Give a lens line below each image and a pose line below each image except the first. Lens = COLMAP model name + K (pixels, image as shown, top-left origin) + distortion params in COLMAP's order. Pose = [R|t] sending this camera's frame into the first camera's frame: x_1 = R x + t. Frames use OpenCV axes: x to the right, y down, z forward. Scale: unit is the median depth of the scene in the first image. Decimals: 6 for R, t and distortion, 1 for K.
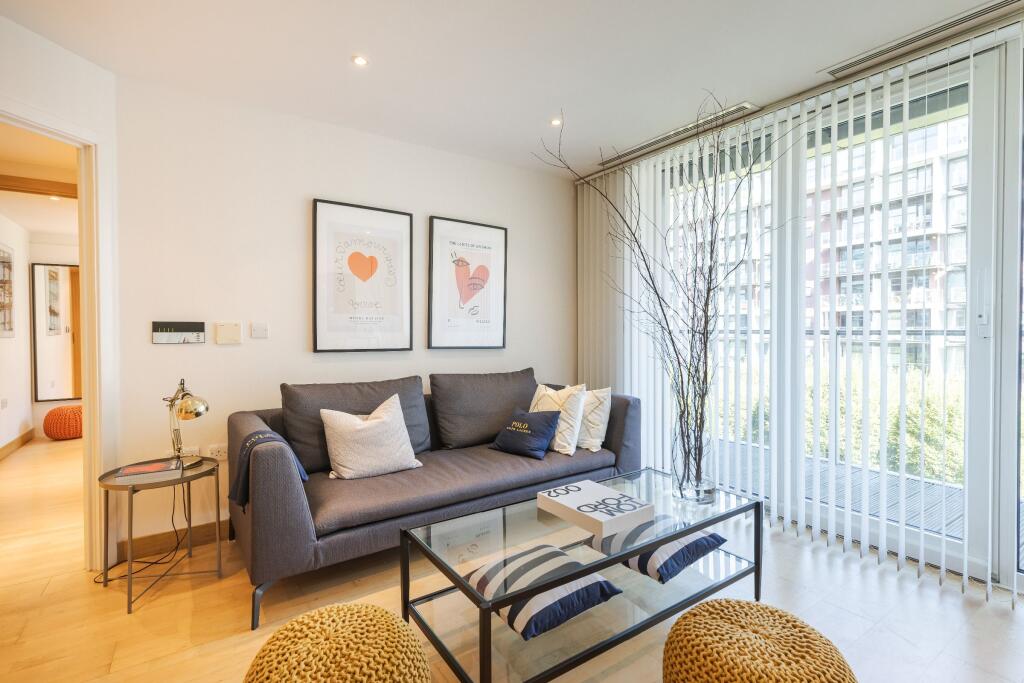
lens RADIAL K [[464.1, 0, 533.3], [0, 464.1, 343.3], [0, 0, 1]] dist [0.013975, 0.000826]
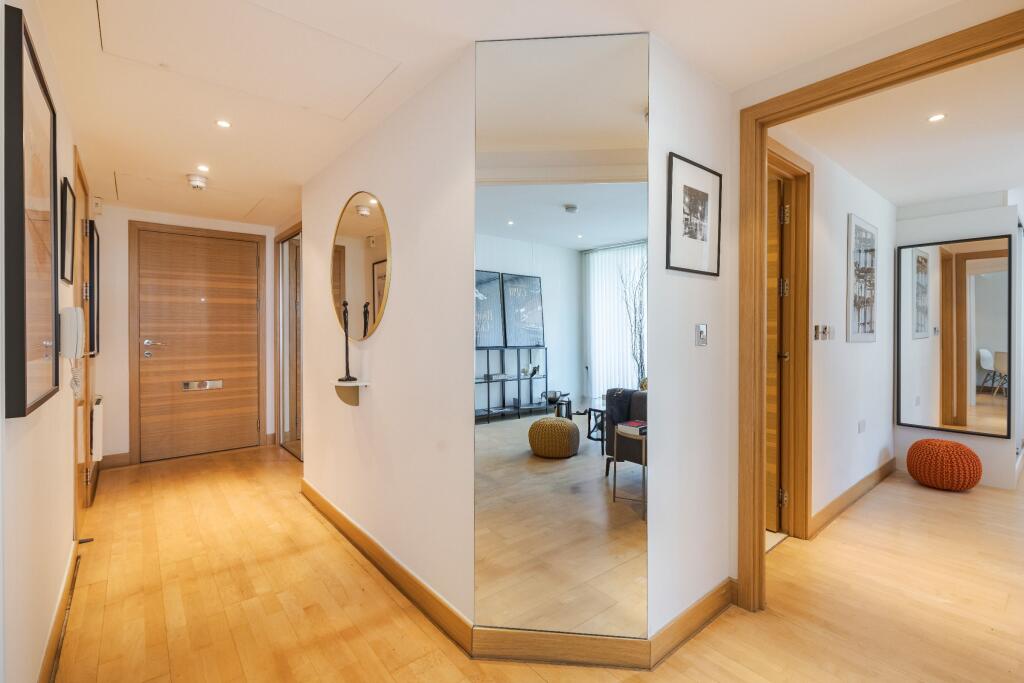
lens RADIAL K [[464.1, 0, 518.8], [0, 464.1, 337.8], [0, 0, 1]] dist [0.013975, 0.000826]
pose [[0.070582, 0.003625, -0.997499, -0.104357], [-0.022170, 0.999752, 0.002065, -0.001995], [0.997260, 0.021969, 0.070645, 0.101528]]
